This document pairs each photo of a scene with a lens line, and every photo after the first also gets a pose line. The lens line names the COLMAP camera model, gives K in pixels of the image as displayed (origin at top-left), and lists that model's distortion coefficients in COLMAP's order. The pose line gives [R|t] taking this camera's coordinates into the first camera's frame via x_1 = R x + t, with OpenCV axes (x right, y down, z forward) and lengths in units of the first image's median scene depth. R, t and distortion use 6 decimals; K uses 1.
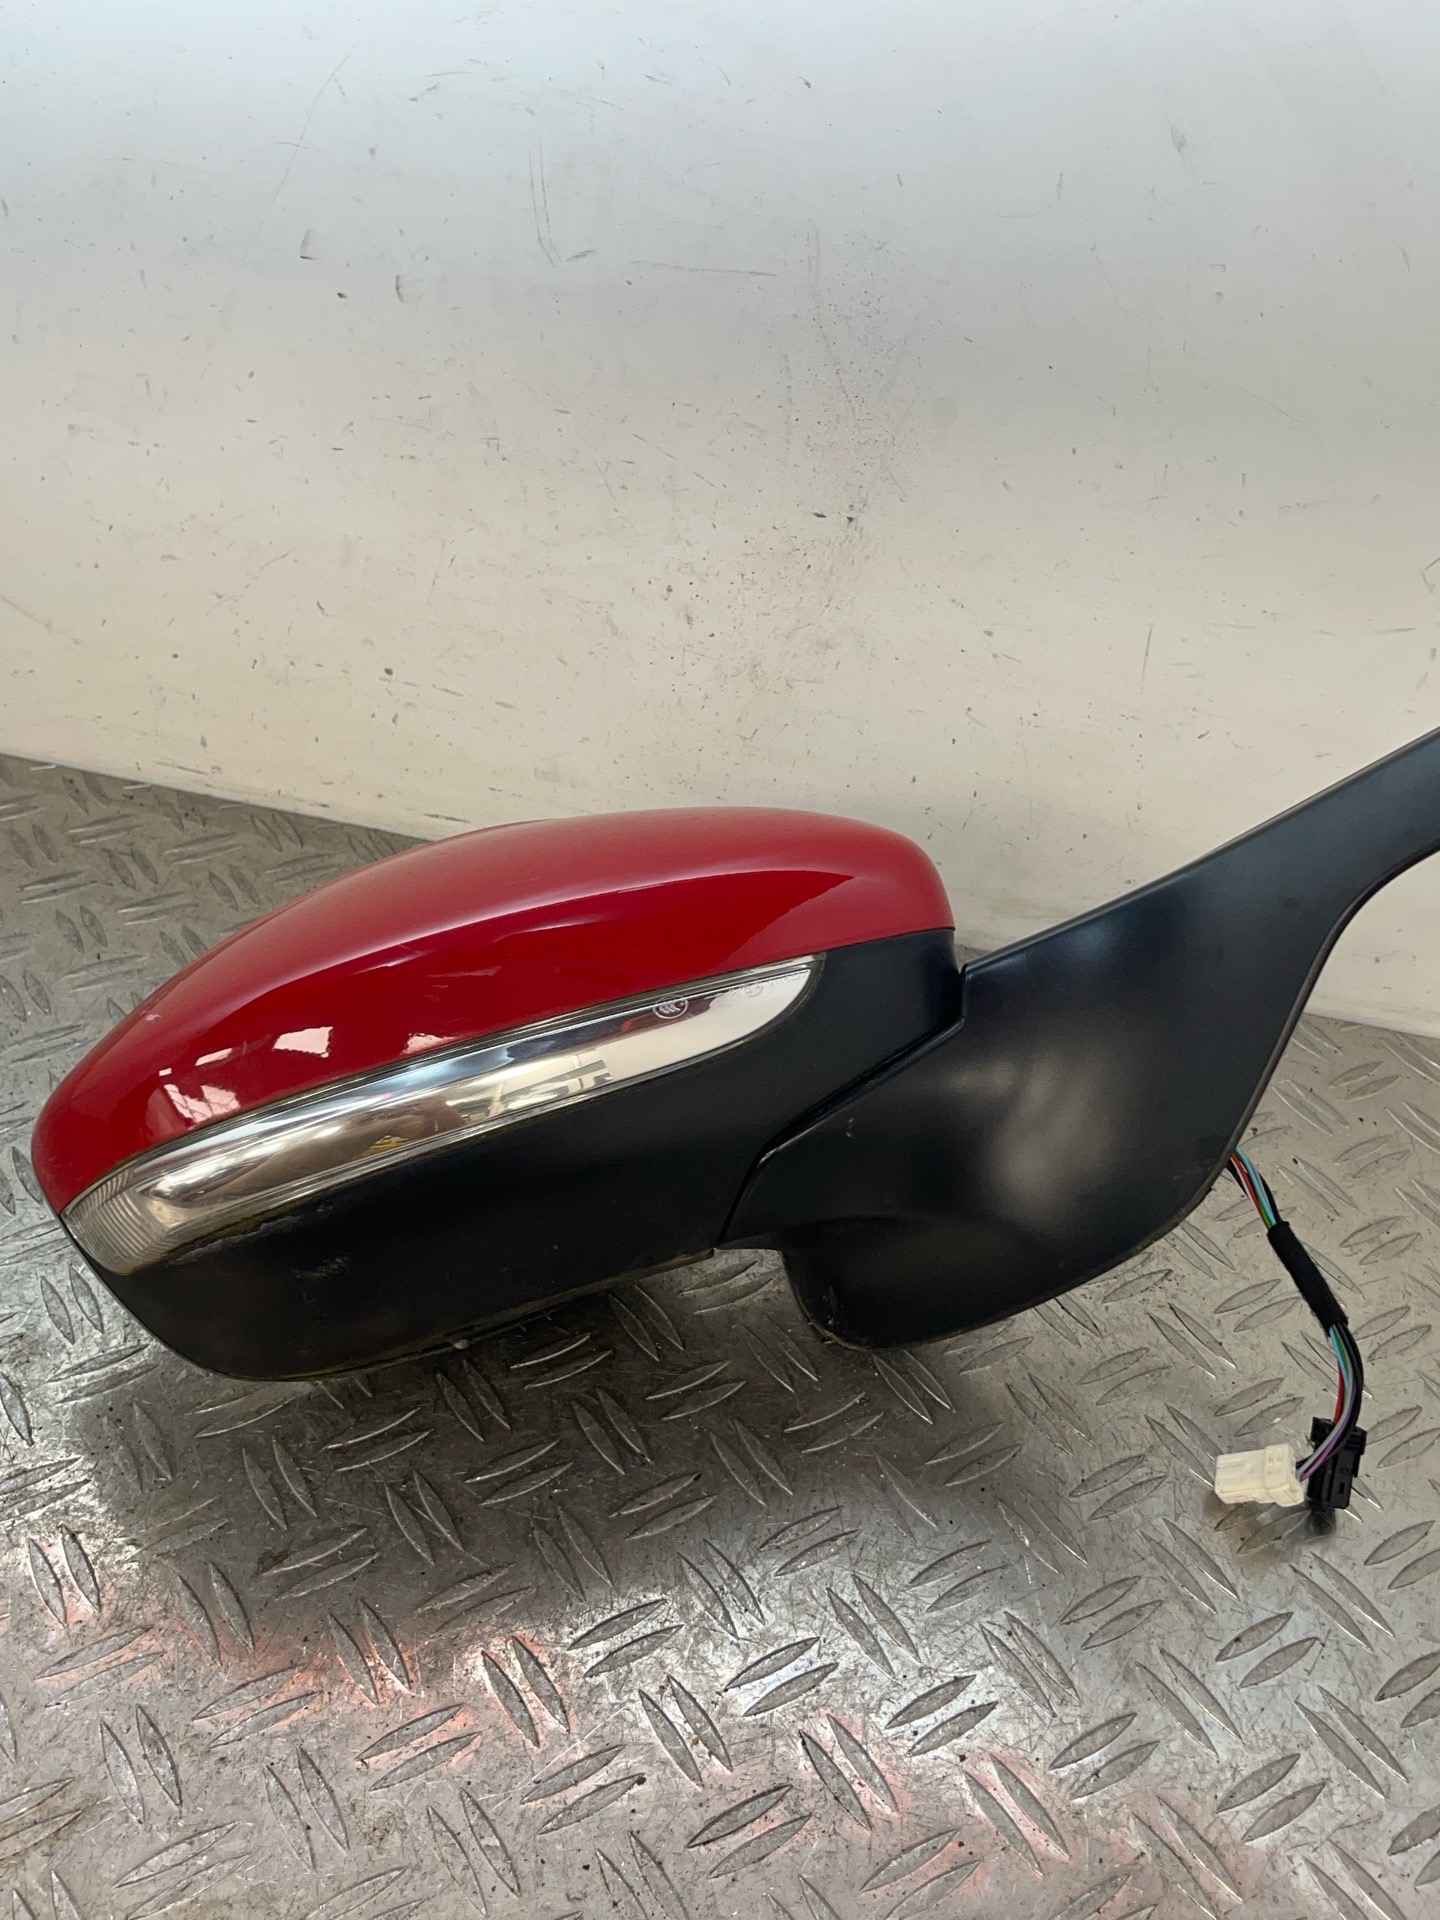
lens RADIAL K [[1874.9, 0, 705.8], [0, 1874.9, 965.7], [0, 0, 1]] dist [0.044781, -0.075815]
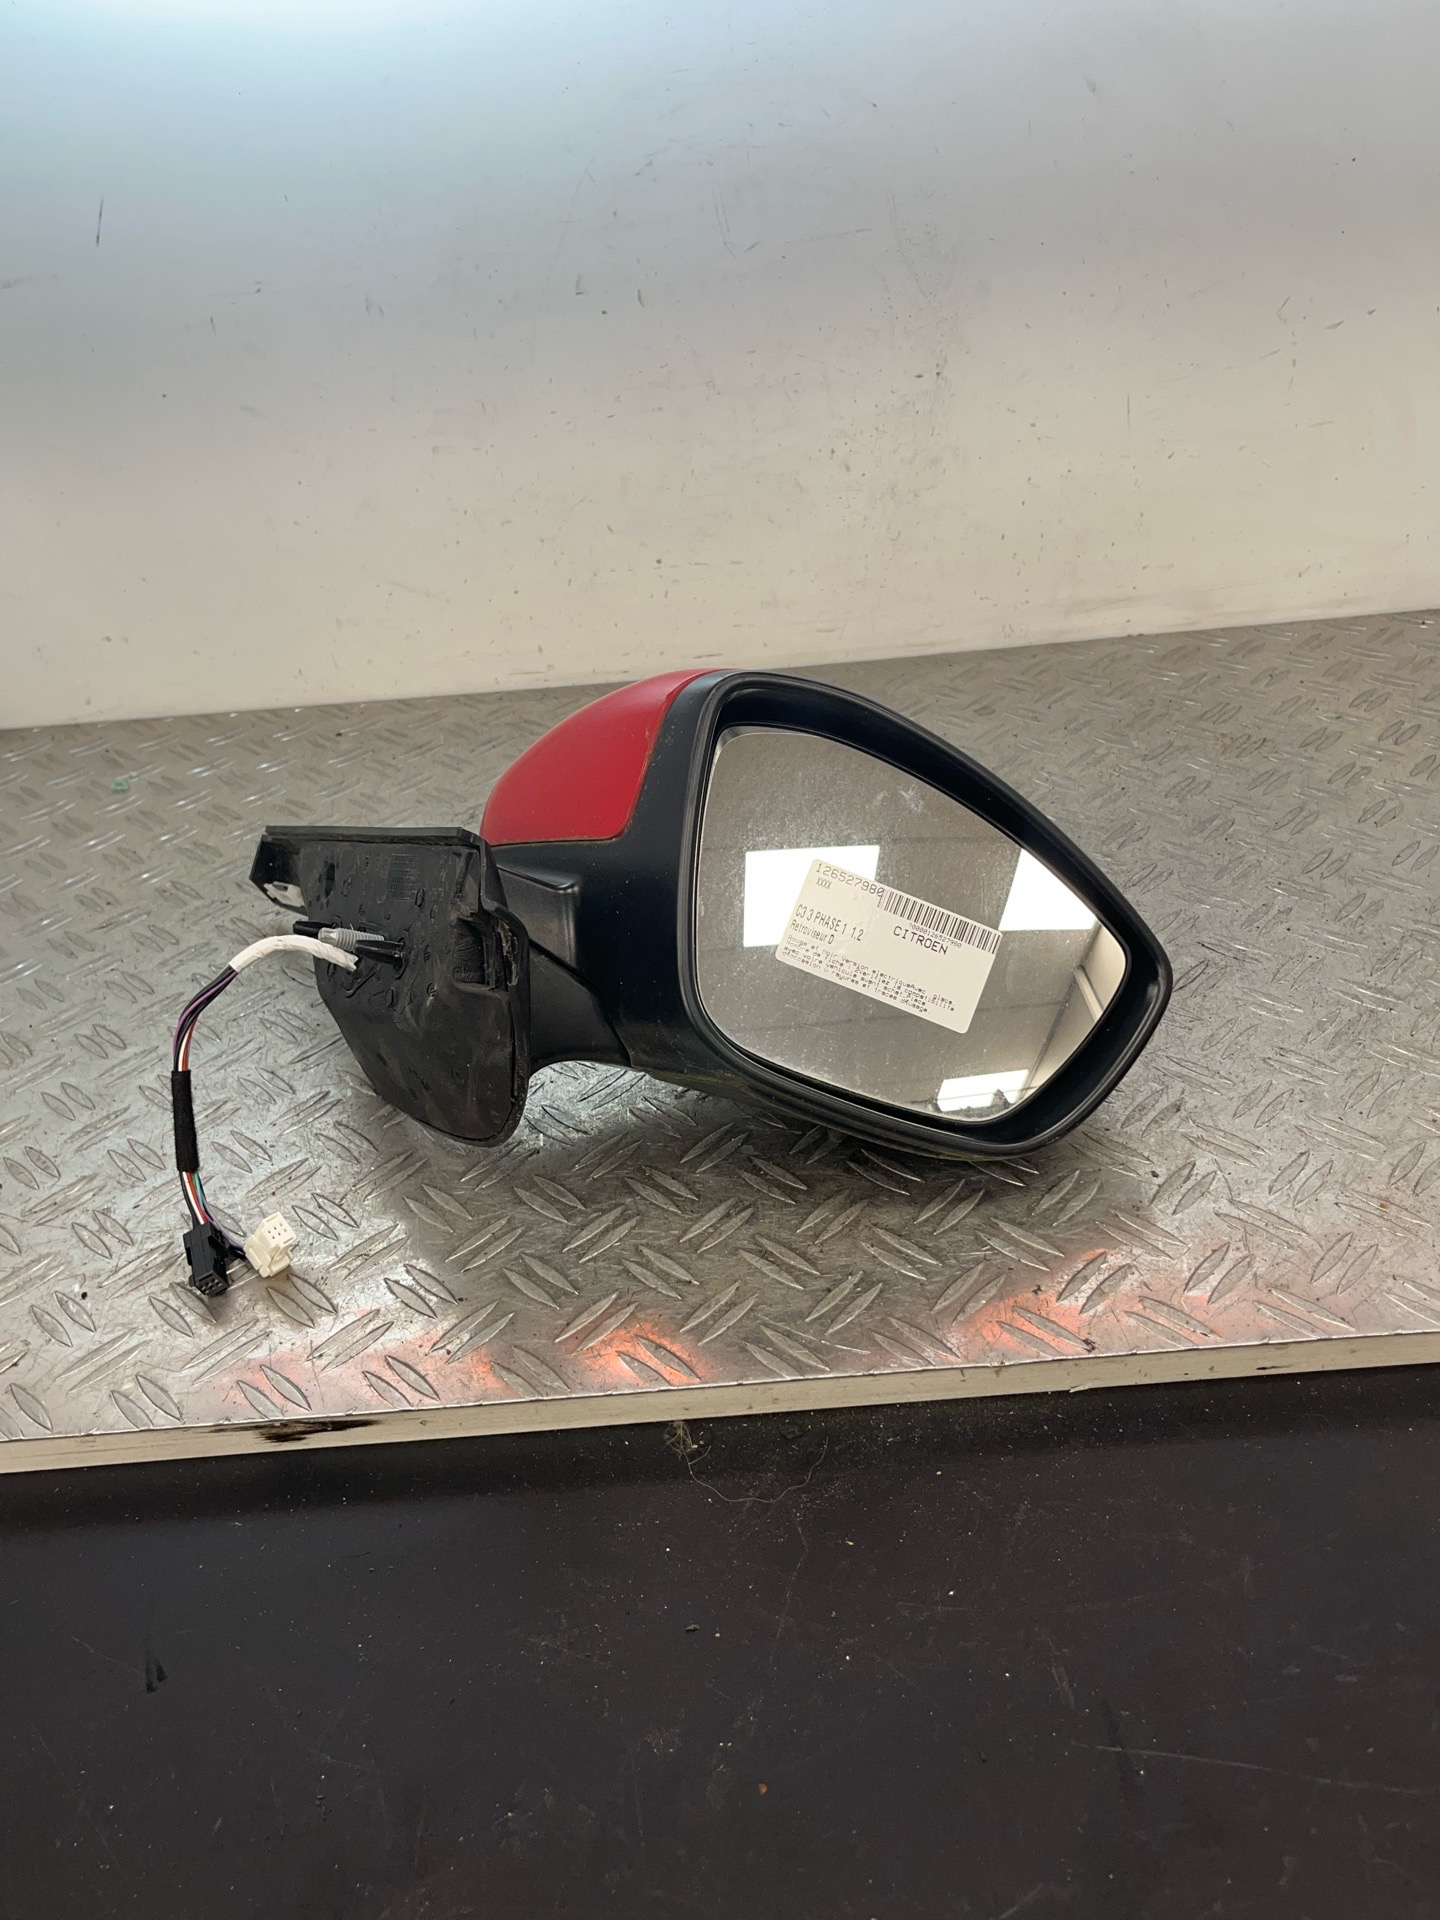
lens RADIAL K [[1532.5, 0, 743.0], [0, 1532.5, 966.5], [0, 0, 1]] dist [0.005791, -0.004184]
pose [[0.956179, -0.271546, 0.109476, -0.382745], [0.277826, 0.959500, -0.046609, 0.280250], [-0.092386, 0.074982, 0.992896, -0.275707]]
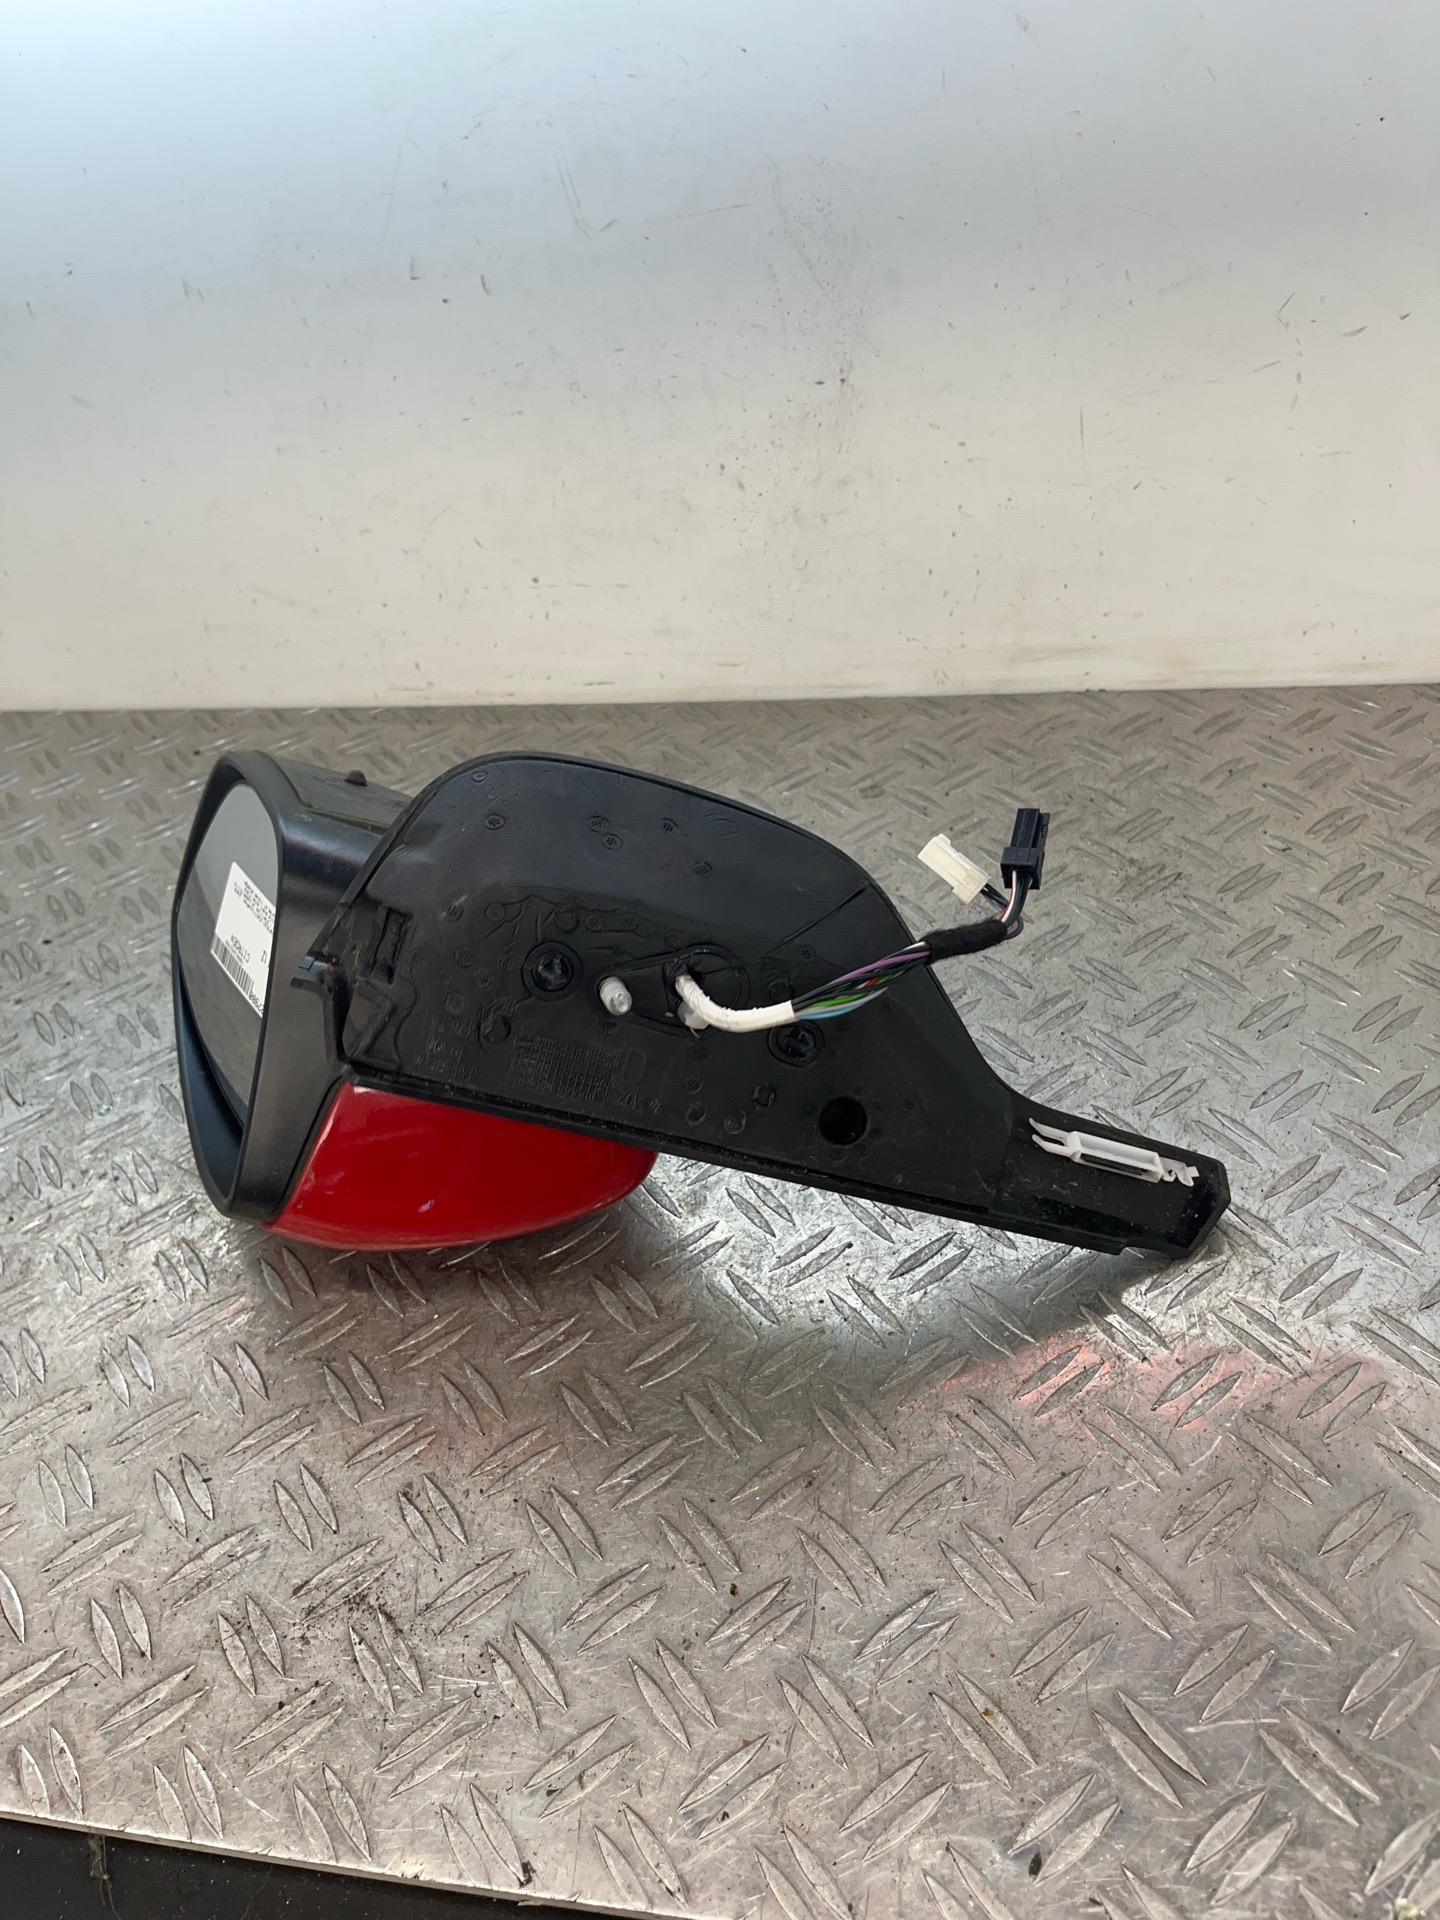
lens RADIAL K [[1453.5, 0, 726.0], [0, 1453.5, 958.7], [0, 0, 1]] dist [0.006921, -0.008537]
pose [[0.977371, -0.191453, -0.089957, 0.010401], [0.195448, 0.979984, 0.037842, 0.115033], [0.080911, -0.054567, 0.995226, -0.063432]]
